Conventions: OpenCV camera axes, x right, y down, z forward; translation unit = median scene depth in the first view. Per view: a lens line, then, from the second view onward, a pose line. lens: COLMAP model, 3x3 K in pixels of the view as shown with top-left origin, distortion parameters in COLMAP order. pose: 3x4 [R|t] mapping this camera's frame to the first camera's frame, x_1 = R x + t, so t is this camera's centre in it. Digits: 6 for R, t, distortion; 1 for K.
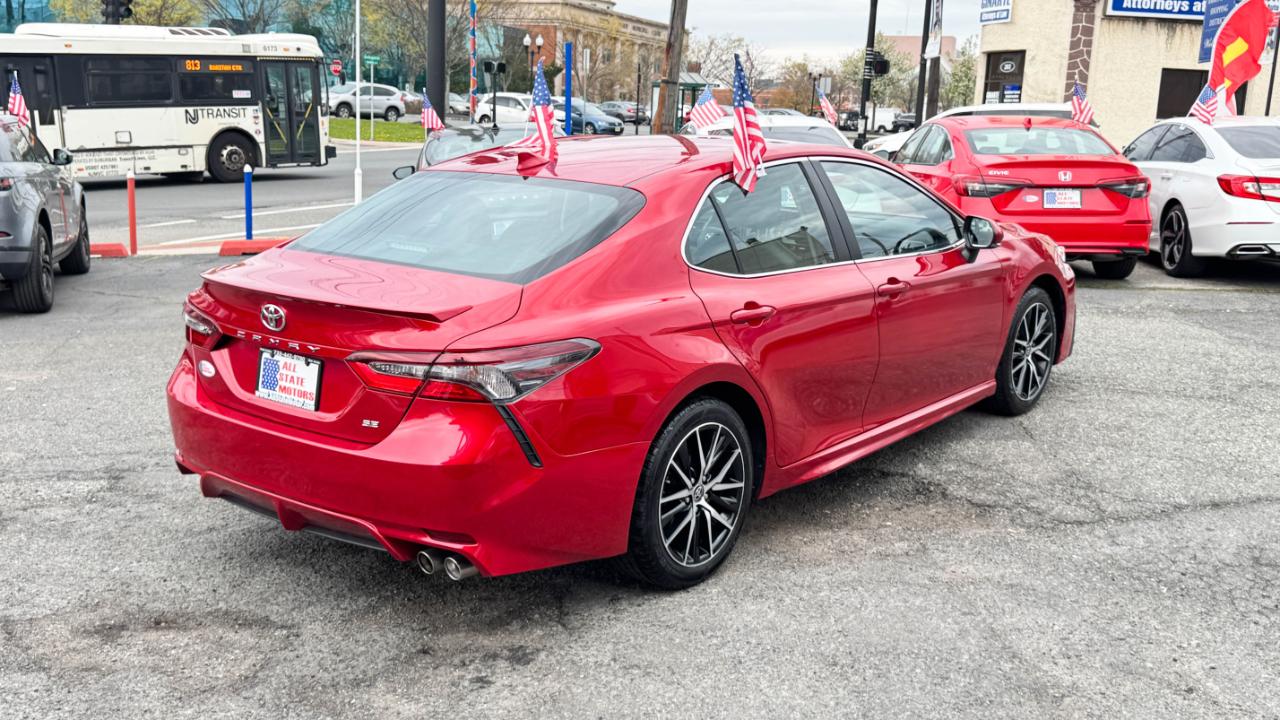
lens RADIAL K [[1159.1, 0, 640.7], [0, 1159.1, 364.5], [0, 0, 1]] dist [0.035535, 0.000000]
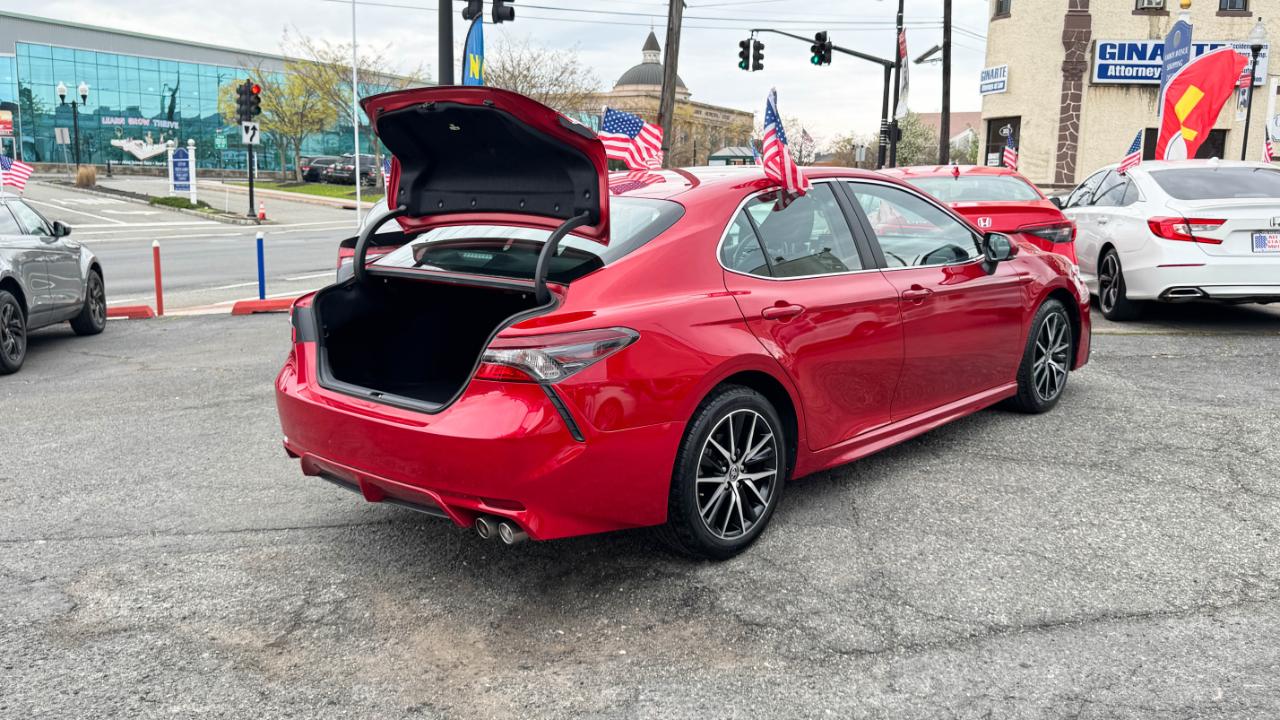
lens RADIAL K [[962.2, 0, 649.3], [0, 962.2, 355.0], [0, 0, 1]] dist [0.023510, -0.000782]
pose [[0.996846, -0.015324, -0.077863, 0.139218], [0.012309, 0.999161, -0.039056, -0.019720], [0.078396, 0.037975, 0.996199, 0.160844]]
